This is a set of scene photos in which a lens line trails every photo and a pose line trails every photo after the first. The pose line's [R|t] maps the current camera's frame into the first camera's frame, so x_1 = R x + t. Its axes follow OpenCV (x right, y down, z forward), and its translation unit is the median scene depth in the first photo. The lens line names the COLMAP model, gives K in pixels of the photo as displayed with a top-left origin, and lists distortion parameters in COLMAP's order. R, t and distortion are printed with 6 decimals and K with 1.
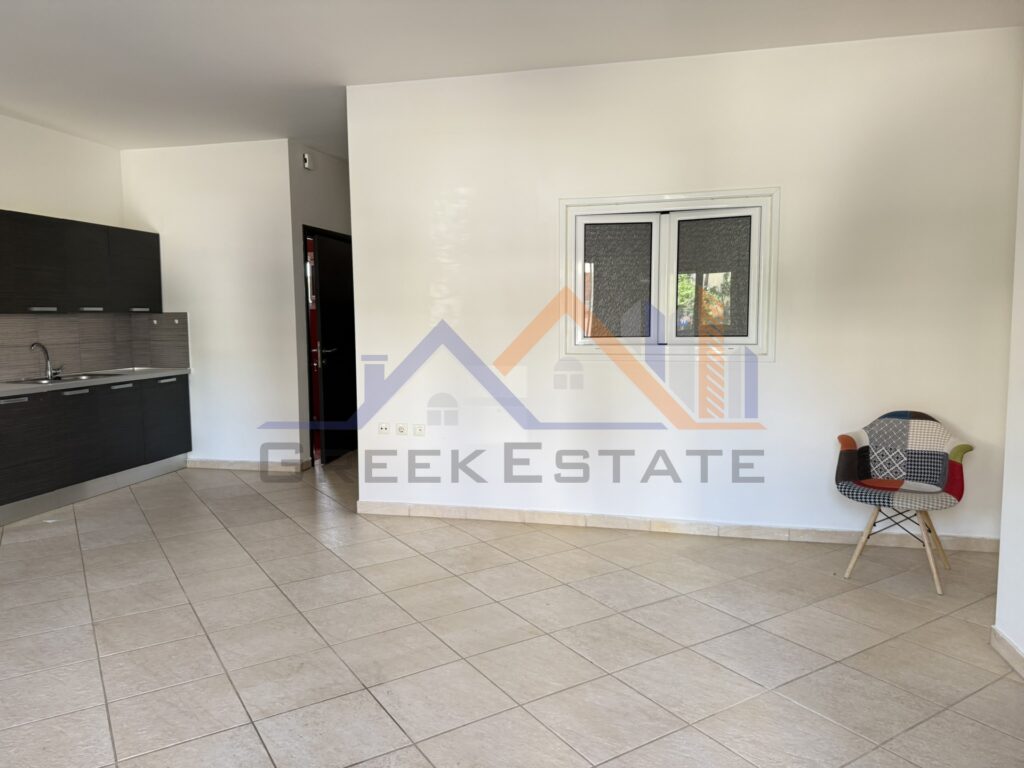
lens RADIAL K [[721.7, 0, 511.3], [0, 721.7, 381.7], [0, 0, 1]] dist [0.057413, -0.067764]
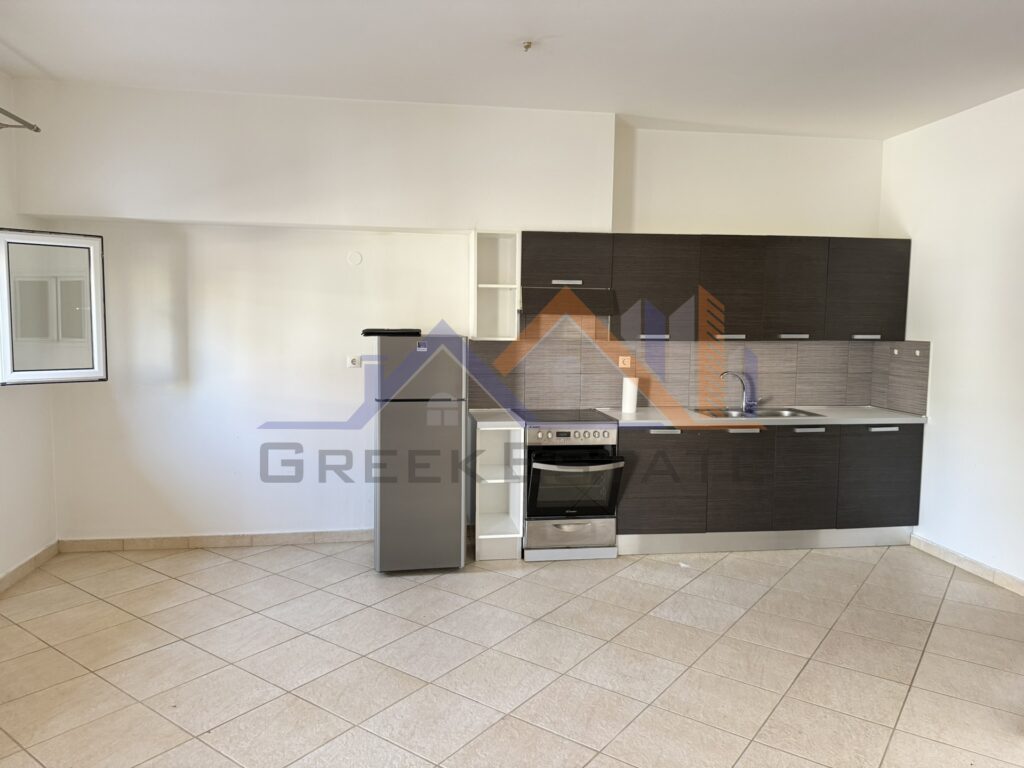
lens RADIAL K [[721.7, 0, 511.6], [0, 721.7, 384.4], [0, 0, 1]] dist [0.057413, -0.067764]
pose [[0.363281, 0.093360, -0.926990, 0.140242], [-0.099271, 0.993181, 0.061123, -0.081382], [0.926376, 0.069818, 0.370072, 0.490135]]
